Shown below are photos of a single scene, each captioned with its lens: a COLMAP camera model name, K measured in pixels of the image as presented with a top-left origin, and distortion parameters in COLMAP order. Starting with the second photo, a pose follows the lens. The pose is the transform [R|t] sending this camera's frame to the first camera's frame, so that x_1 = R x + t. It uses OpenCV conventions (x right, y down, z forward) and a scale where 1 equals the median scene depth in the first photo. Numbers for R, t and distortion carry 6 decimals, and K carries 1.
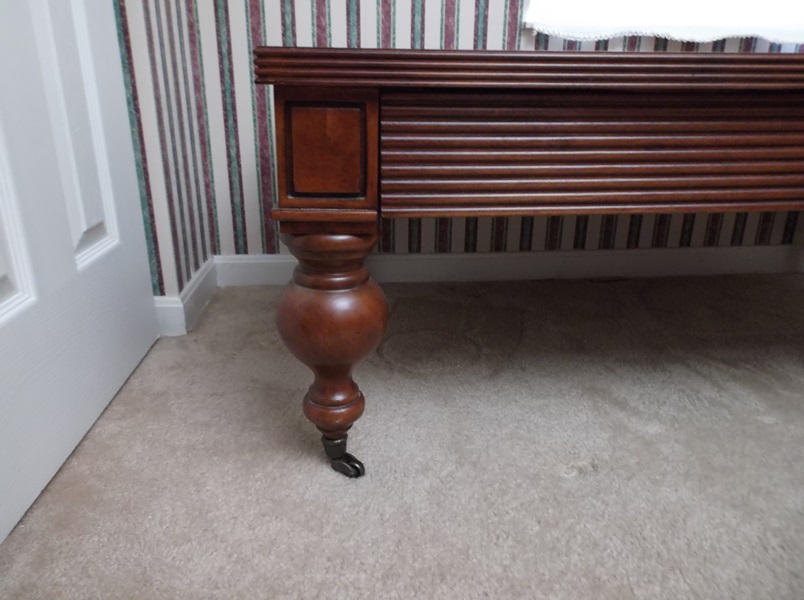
lens RADIAL K [[573.8, 0, 403.8], [0, 573.8, 287.7], [0, 0, 1]] dist [-0.037451, -0.002143]
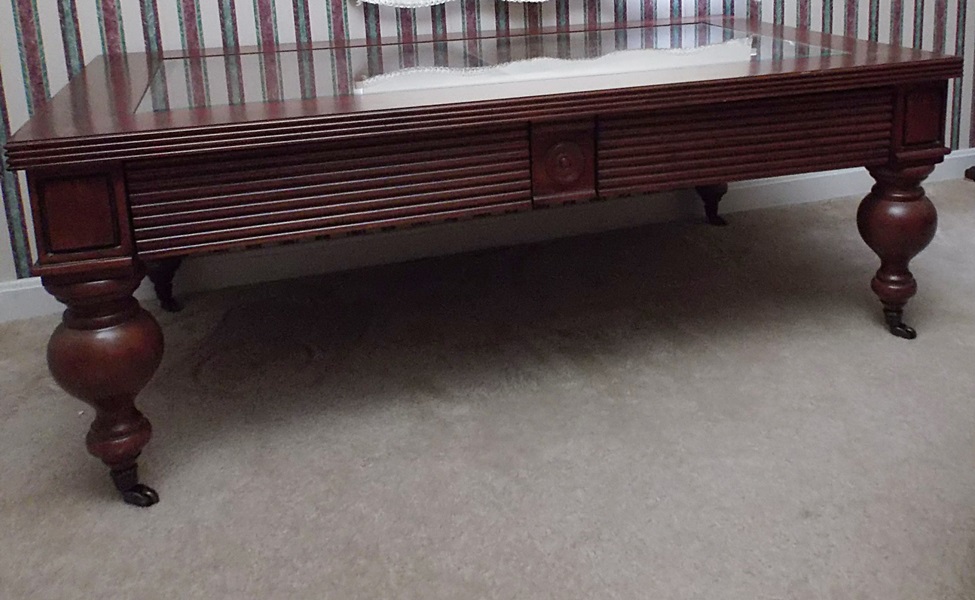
lens RADIAL K [[930.5, 0, 612.8], [0, 930.5, 127.6], [0, 0, 1]] dist [-0.021364, -0.003924]
pose [[0.959546, -0.089634, 0.266904, 0.338012], [0.120102, 0.987704, -0.100080, -0.072899], [-0.254652, 0.128087, 0.958512, -0.892659]]
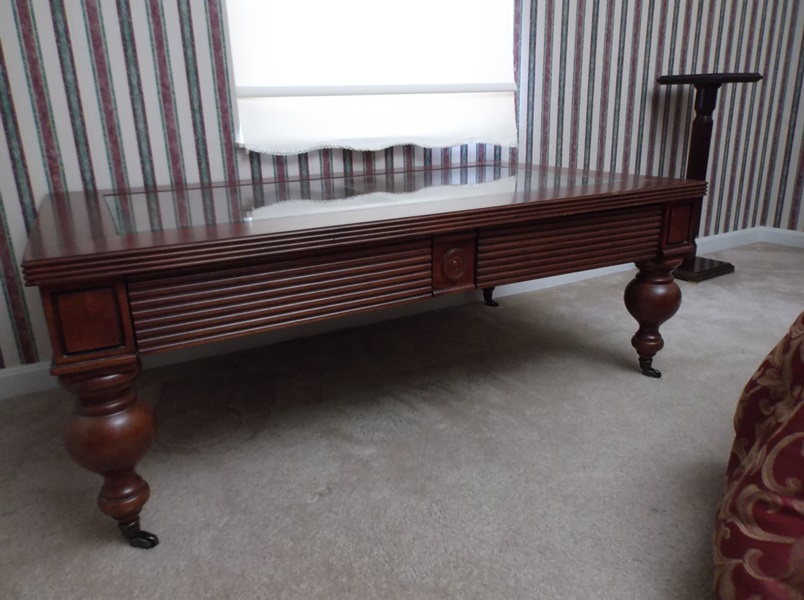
lens RADIAL K [[575.7, 0, 402.0], [0, 575.7, 300.0], [0, 0, 1]] dist [-0.021094, -0.002925]
pose [[0.915177, -0.152248, 0.373190, 0.037415], [0.160733, 0.986962, 0.008479, -0.141726], [-0.369615, 0.052224, 0.927716, -0.441010]]
